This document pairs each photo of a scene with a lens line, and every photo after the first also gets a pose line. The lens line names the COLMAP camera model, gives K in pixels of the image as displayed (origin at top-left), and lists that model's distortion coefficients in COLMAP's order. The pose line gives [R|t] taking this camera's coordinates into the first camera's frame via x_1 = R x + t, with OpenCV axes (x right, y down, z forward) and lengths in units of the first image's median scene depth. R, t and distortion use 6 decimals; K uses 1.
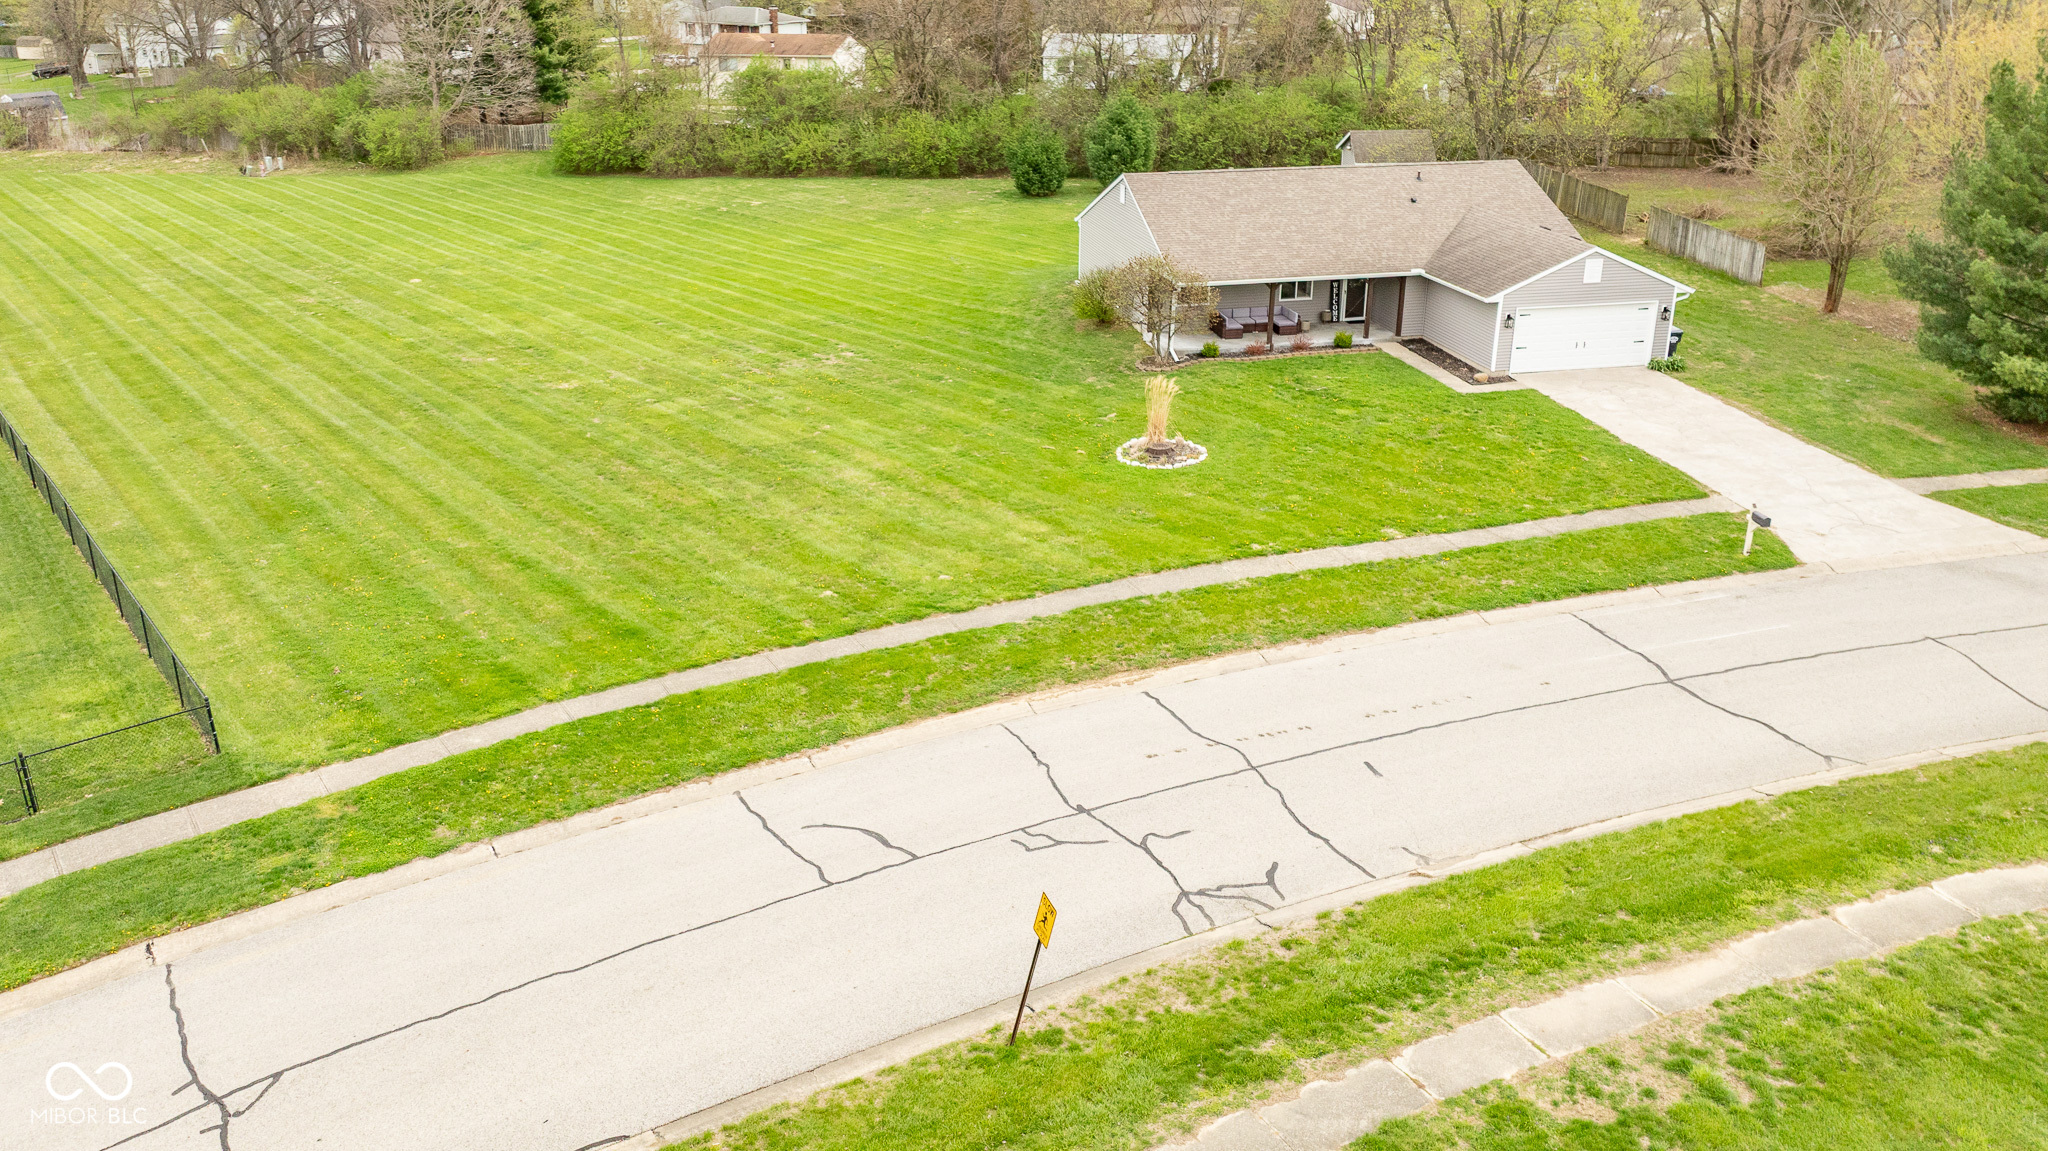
lens RADIAL K [[1583.4, 0, 973.1], [0, 1583.4, 520.1], [0, 0, 1]] dist [-0.012326, -0.005738]
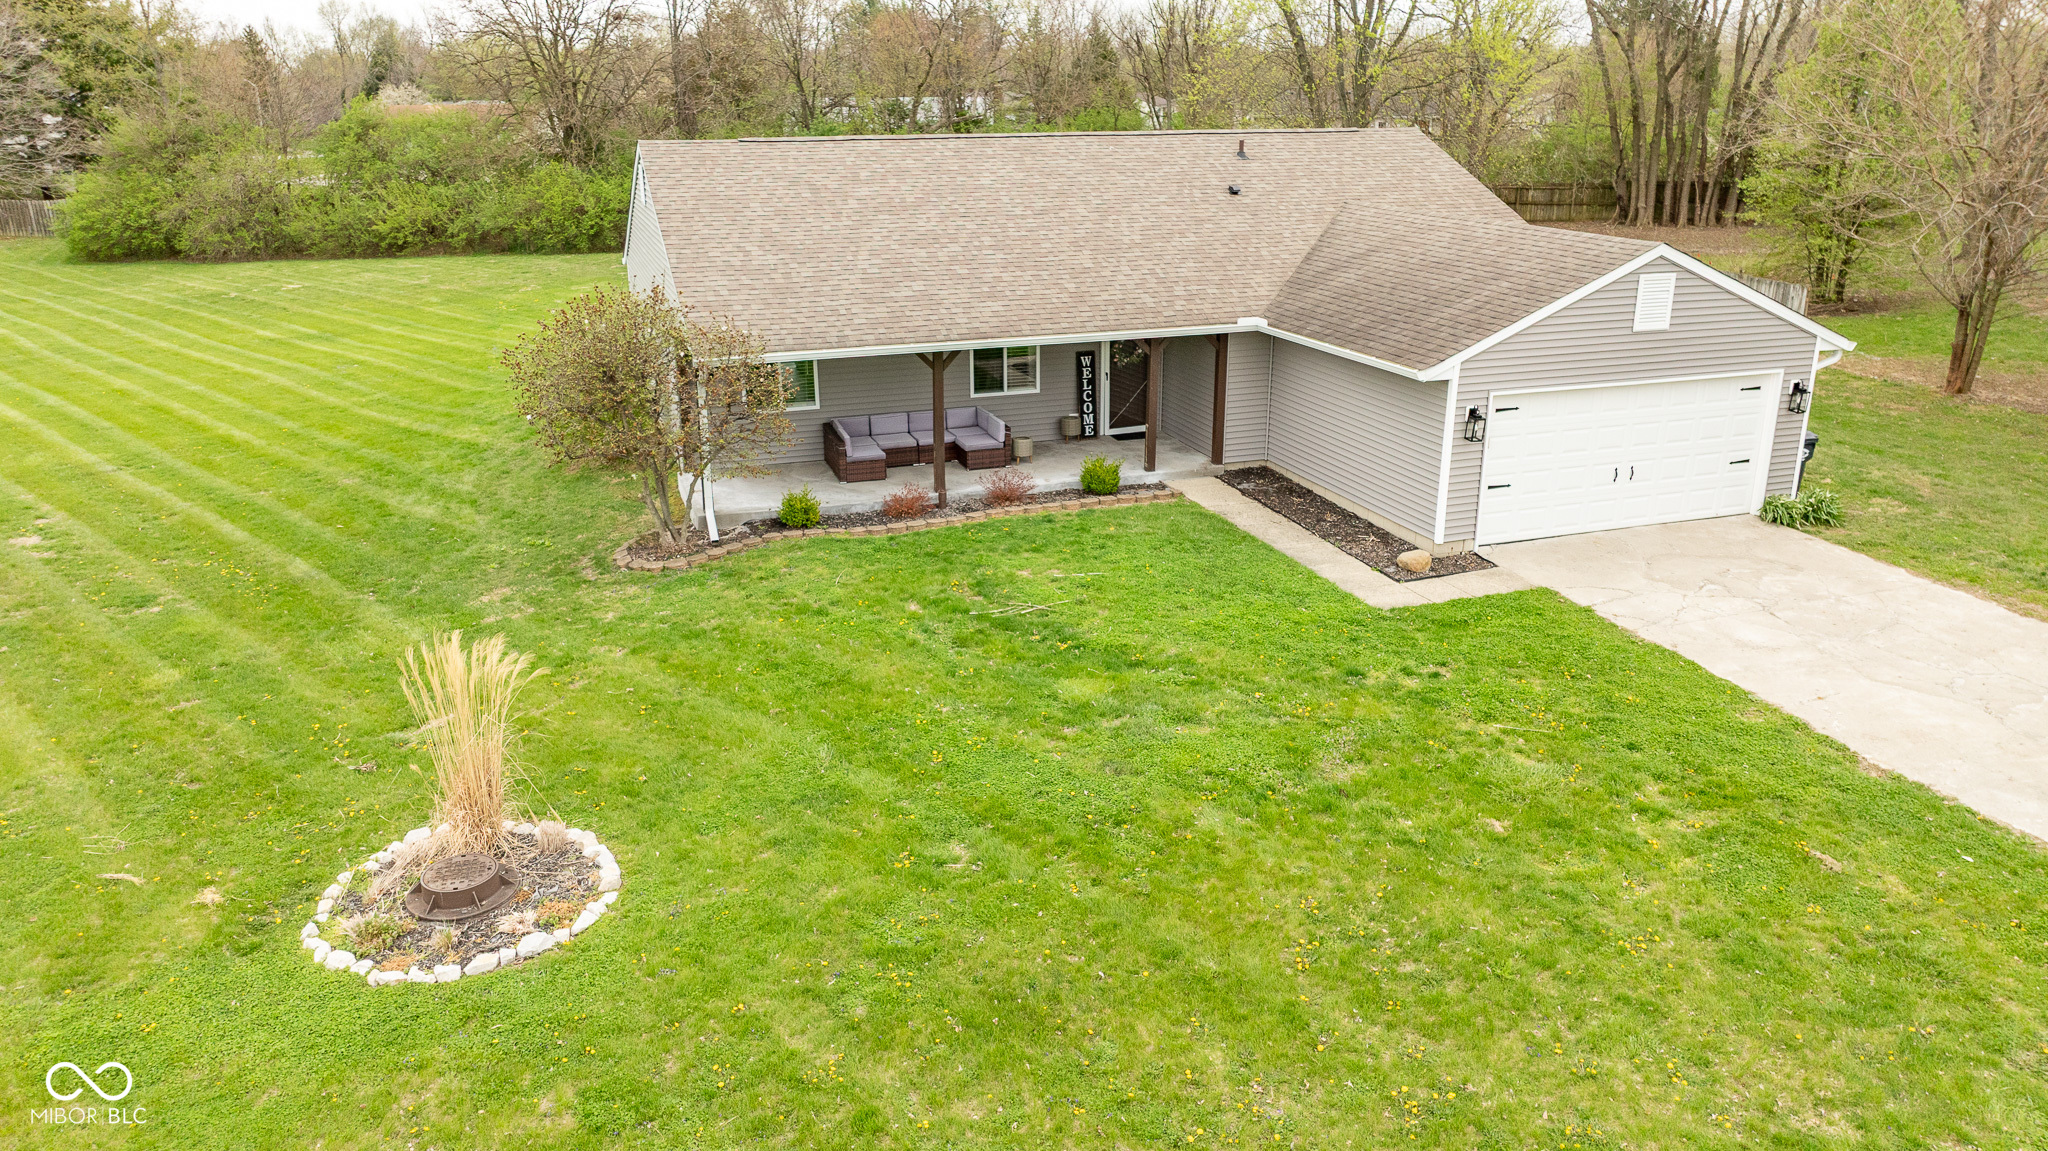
lens RADIAL K [[1443.4, 0, 1024.0], [0, 1443.4, 575.5], [0, 0, 1]] dist [-0.020489, 0.001766]
pose [[0.991307, -0.041744, 0.124769, 0.161646], [0.045438, 0.998605, -0.026908, -0.076458], [-0.123471, 0.032344, 0.991821, 0.600395]]
